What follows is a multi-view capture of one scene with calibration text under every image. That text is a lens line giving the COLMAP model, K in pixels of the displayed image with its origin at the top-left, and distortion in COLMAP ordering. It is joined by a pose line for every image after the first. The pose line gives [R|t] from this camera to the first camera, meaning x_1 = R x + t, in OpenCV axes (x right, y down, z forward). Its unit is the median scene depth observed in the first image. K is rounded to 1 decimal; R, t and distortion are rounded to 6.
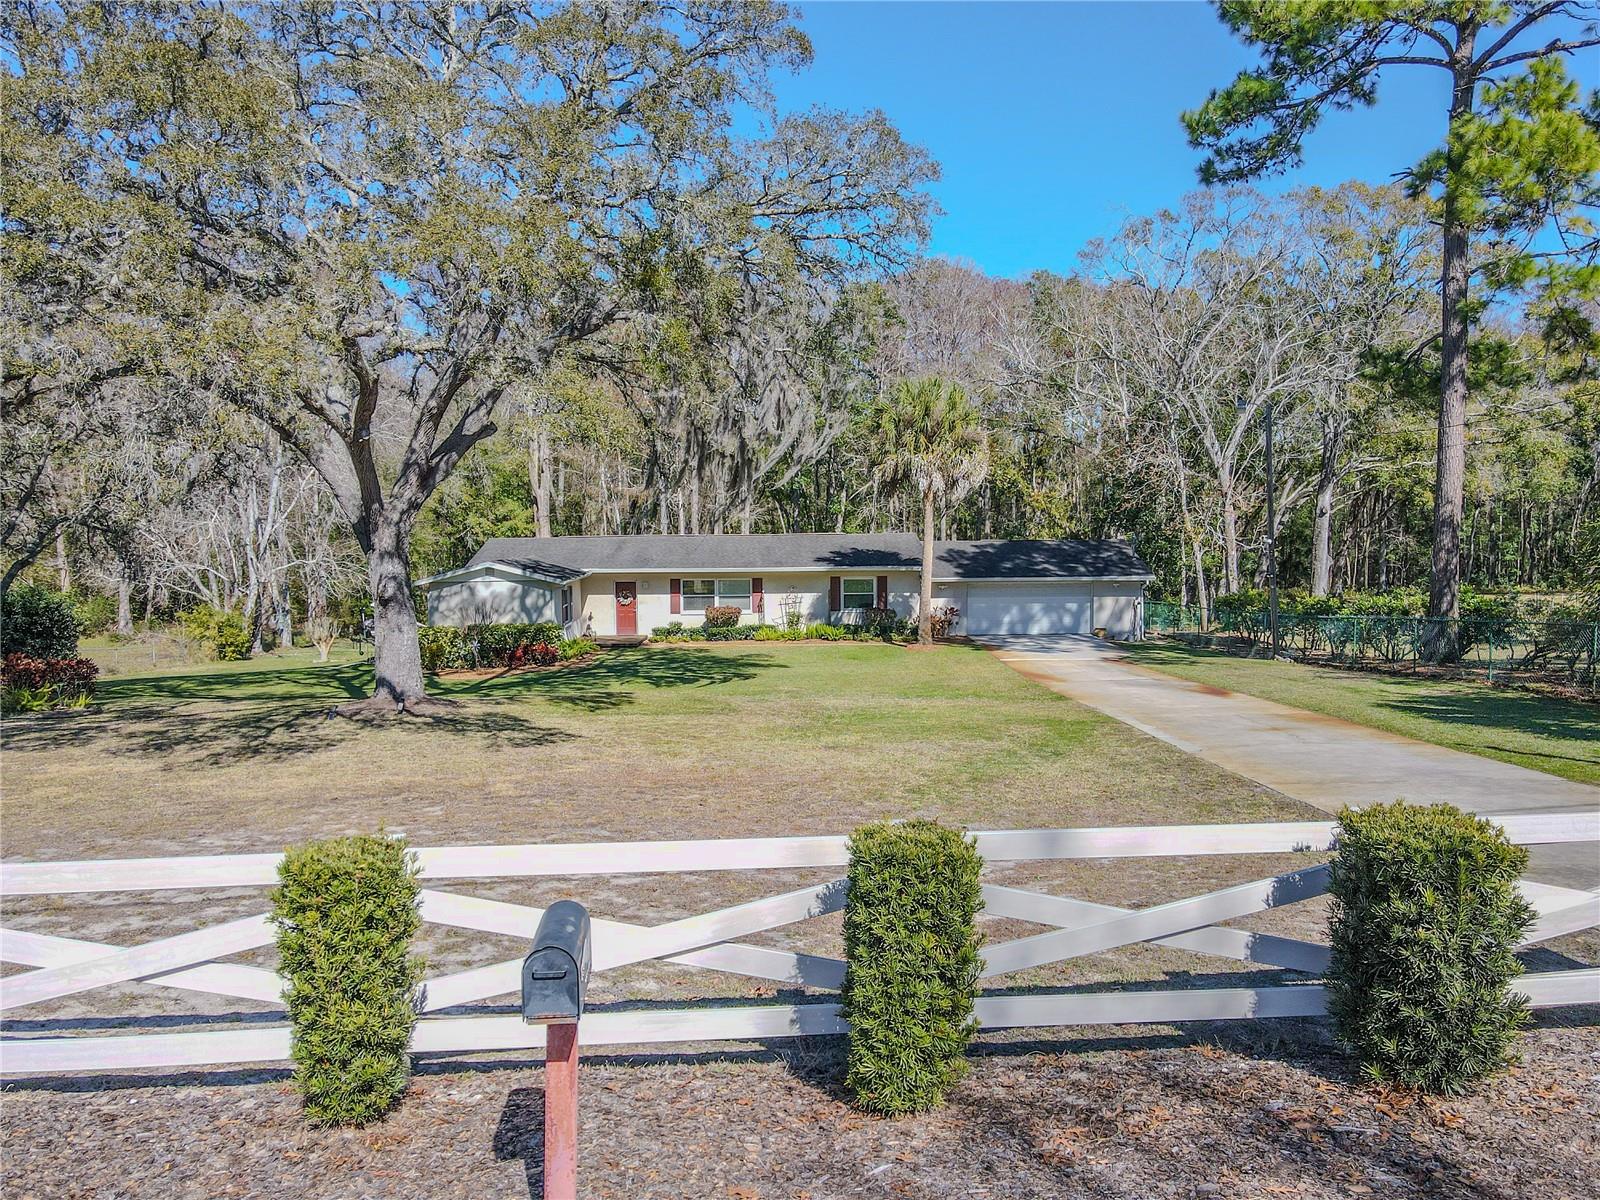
lens RADIAL K [[1189.3, 0, 826.6], [0, 1189.3, 588.1], [0, 0, 1]] dist [0.008446, 0.008964]
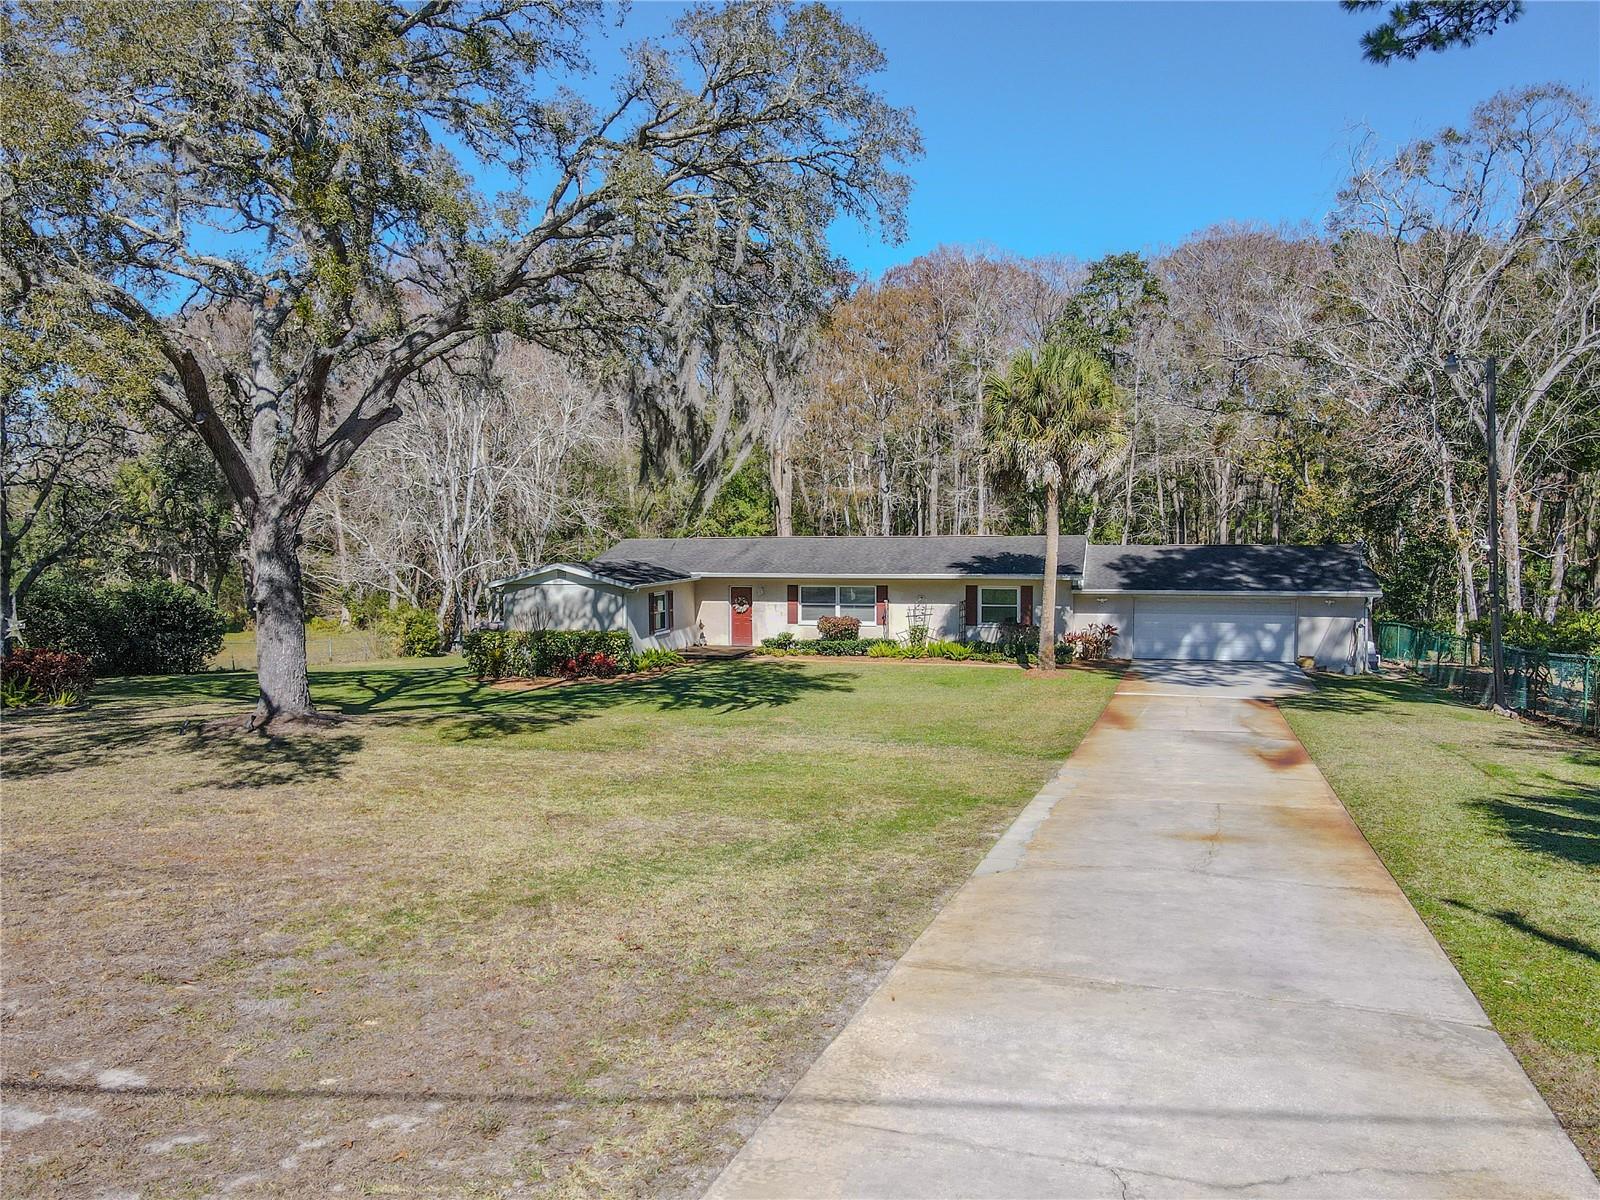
lens RADIAL K [[1189.3, 0, 811.8], [0, 1189.3, 595.4], [0, 0, 1]] dist [0.008446, 0.008964]
pose [[0.951619, 0.019661, -0.306652, 0.177055], [-0.018835, 0.999807, 0.005653, -0.005638], [0.306704, 0.000397, 0.951805, 0.156074]]
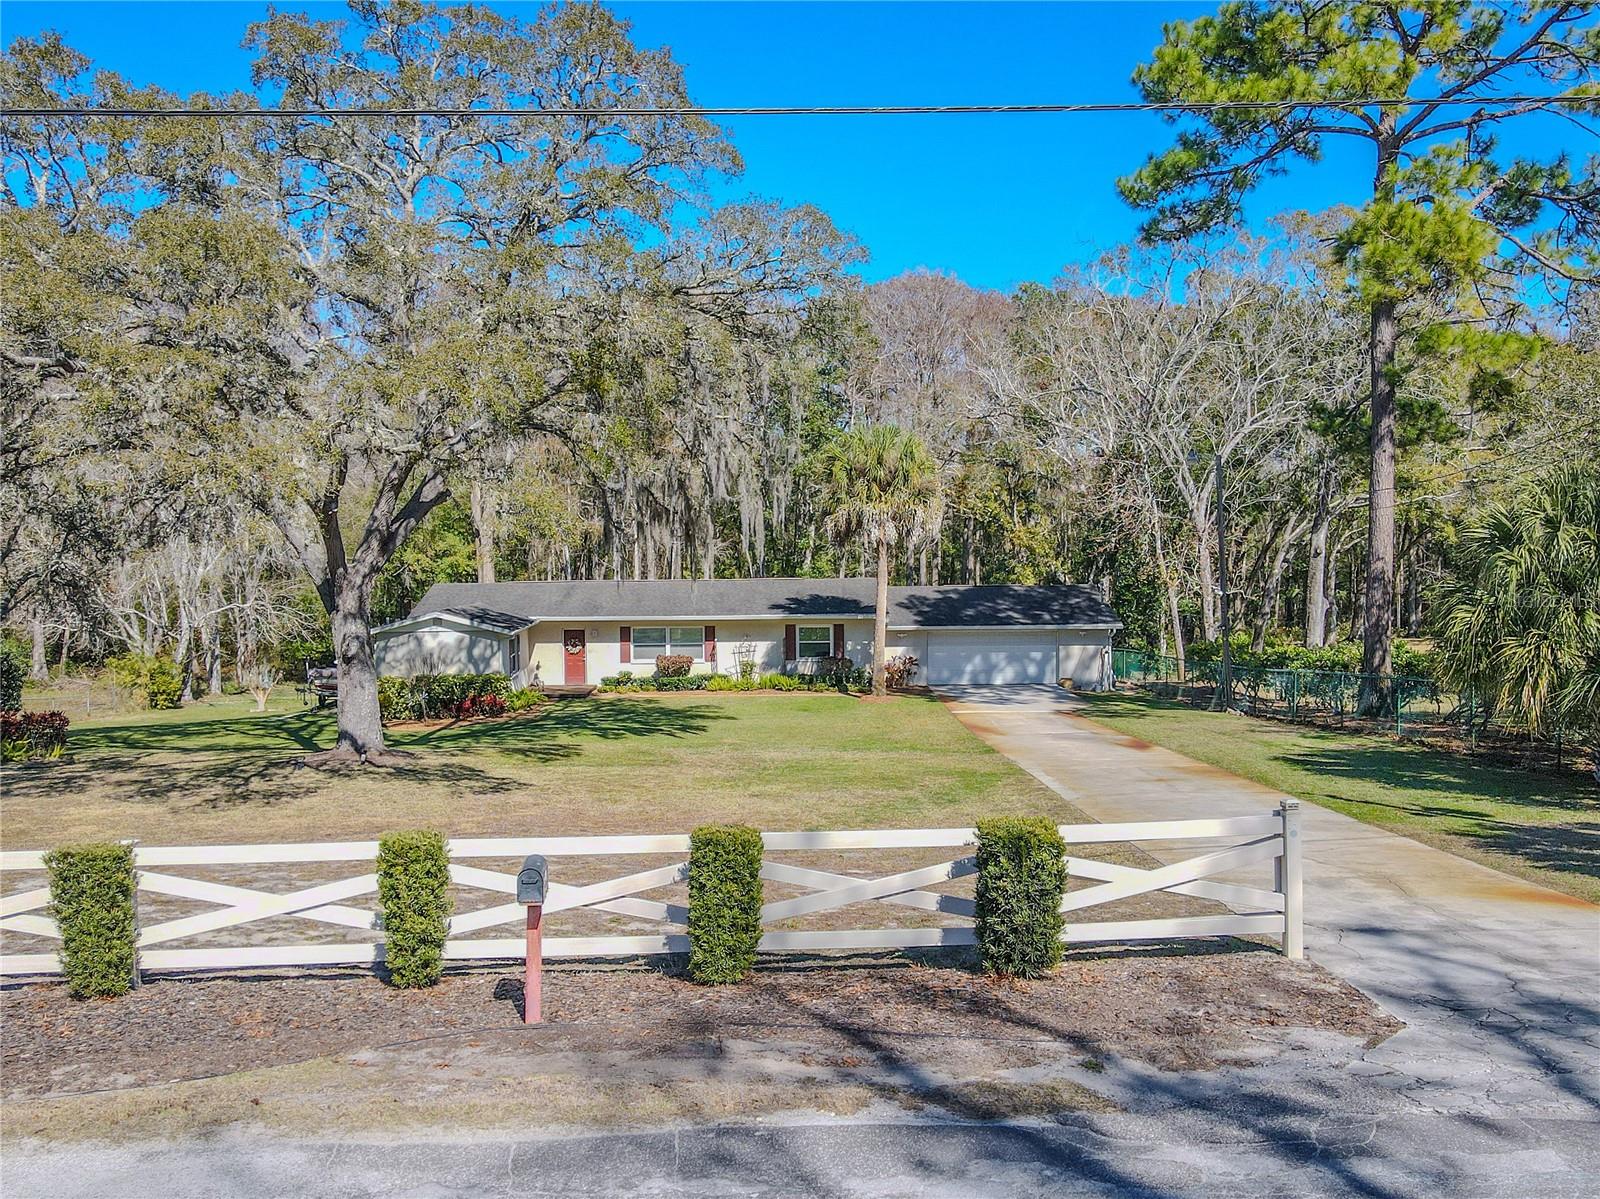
lens RADIAL K [[1385.4, 0, 800.3], [0, 1385.4, 597.1], [0, 0, 1]] dist [0.006104, -0.003885]
pose [[0.999973, 0.001256, -0.007202, 0.025634], [-0.001379, 0.999854, -0.017039, -0.014017], [0.007179, 0.017049, 0.999829, -0.140983]]
